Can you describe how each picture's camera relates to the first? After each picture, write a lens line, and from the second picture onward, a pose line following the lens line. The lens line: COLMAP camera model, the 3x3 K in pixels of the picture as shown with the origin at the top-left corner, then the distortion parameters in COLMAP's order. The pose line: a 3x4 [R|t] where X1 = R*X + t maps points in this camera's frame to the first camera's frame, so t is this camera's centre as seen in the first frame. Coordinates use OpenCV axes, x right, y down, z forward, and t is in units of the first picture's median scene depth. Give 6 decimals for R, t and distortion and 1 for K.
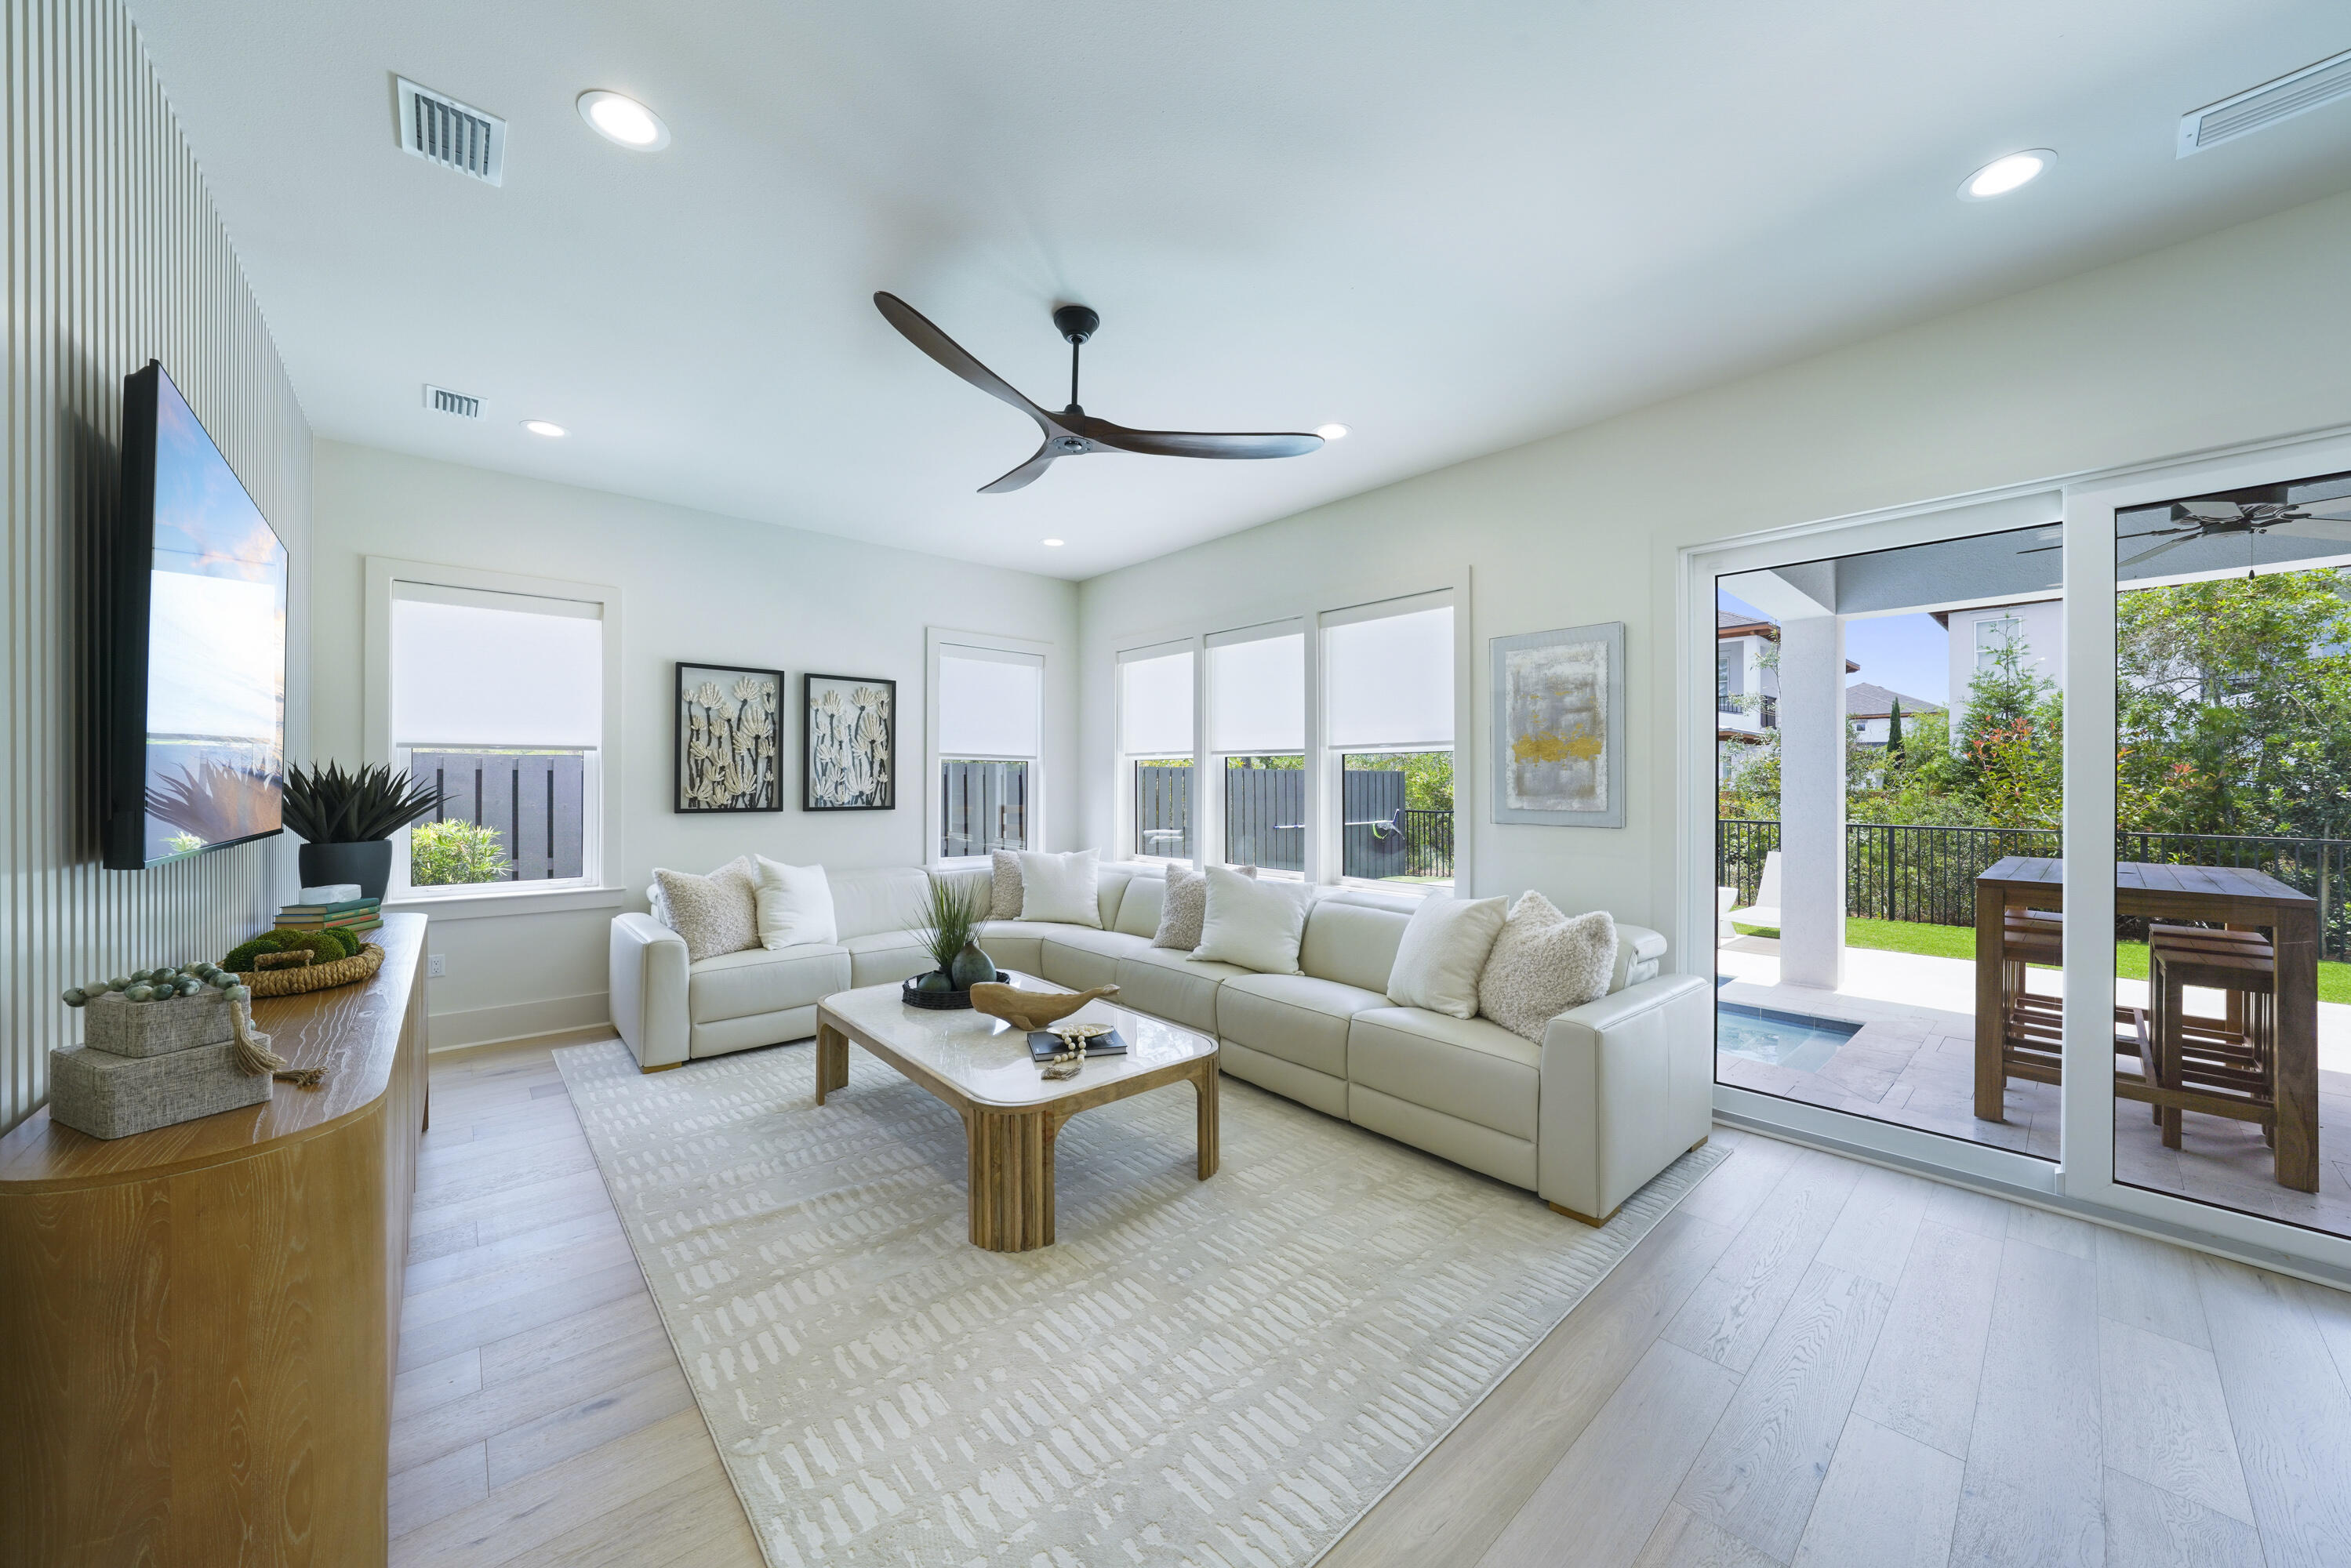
lens RADIAL K [[819.5, 0, 1213.9], [0, 819.5, 786.5], [0, 0, 1]] dist [-0.000569, 0.000077]
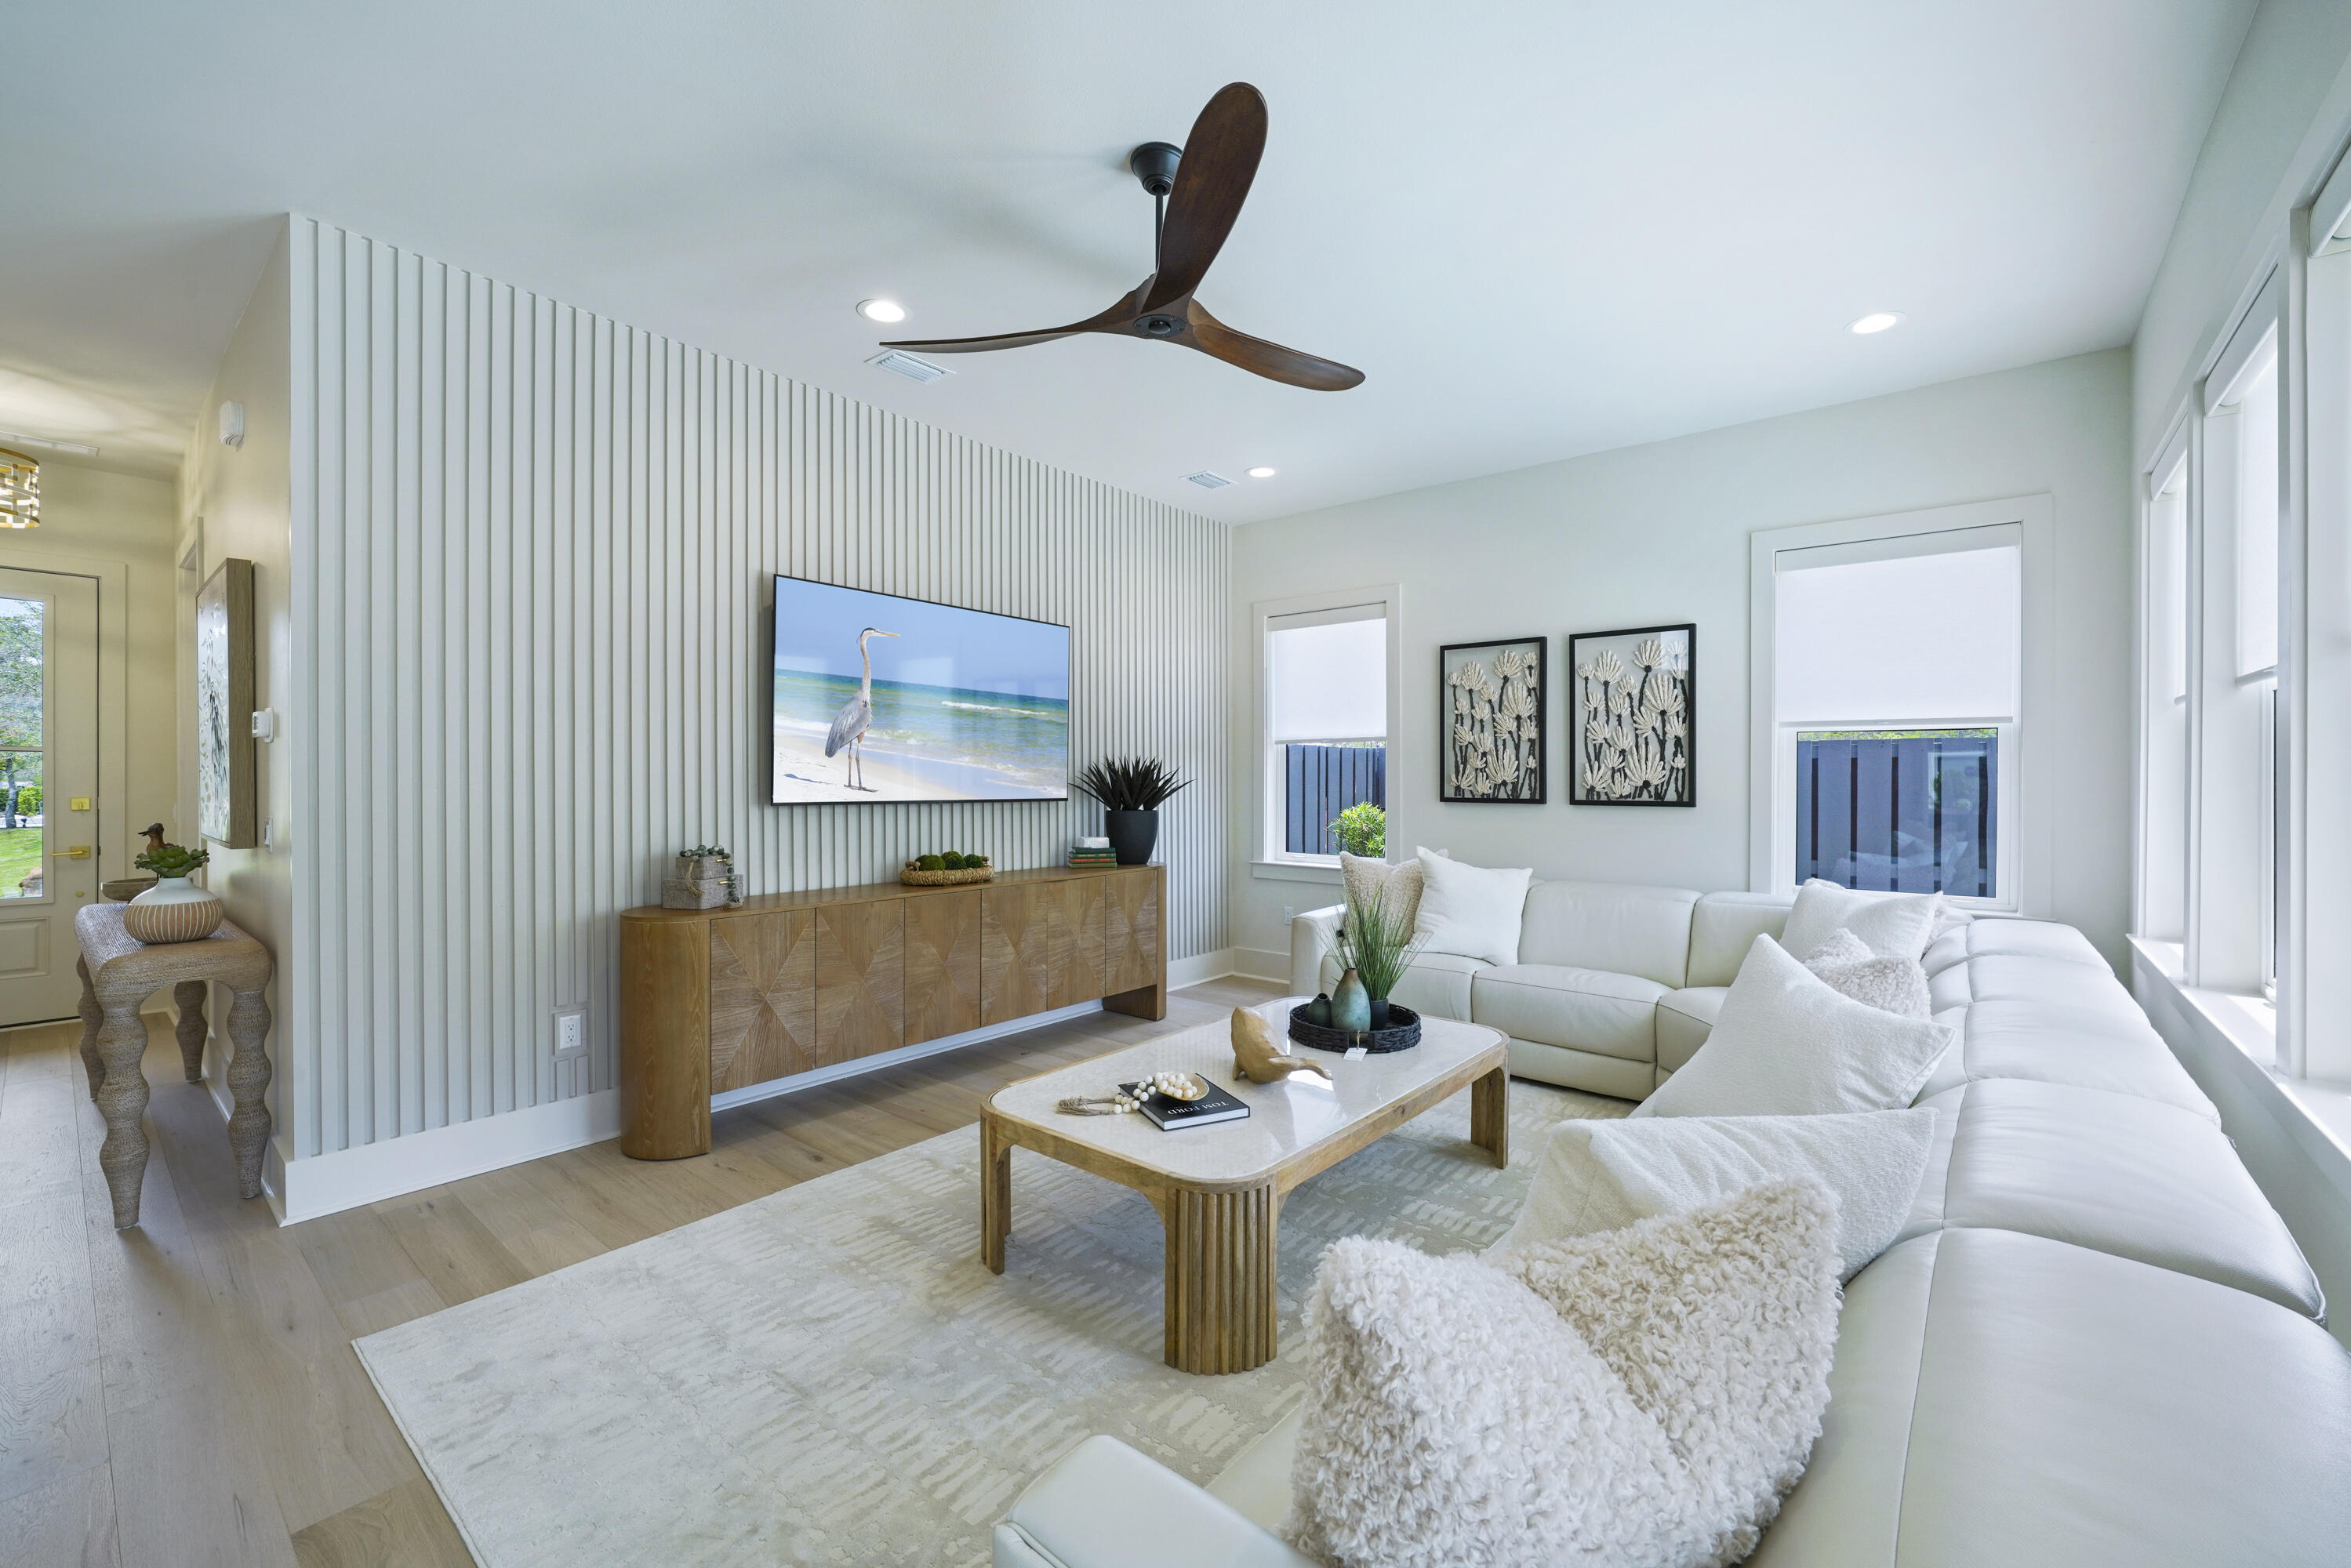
lens RADIAL K [[978.6, 0, 1175.5], [0, 978.6, 784.0], [0, 0, 1]] dist [-0.000102, 0.000047]
pose [[0.139157, 0.005128, -0.990257, 0.414630], [-0.004801, 0.999978, 0.004504, 0.007360], [0.990259, 0.004127, 0.139179, 0.488434]]
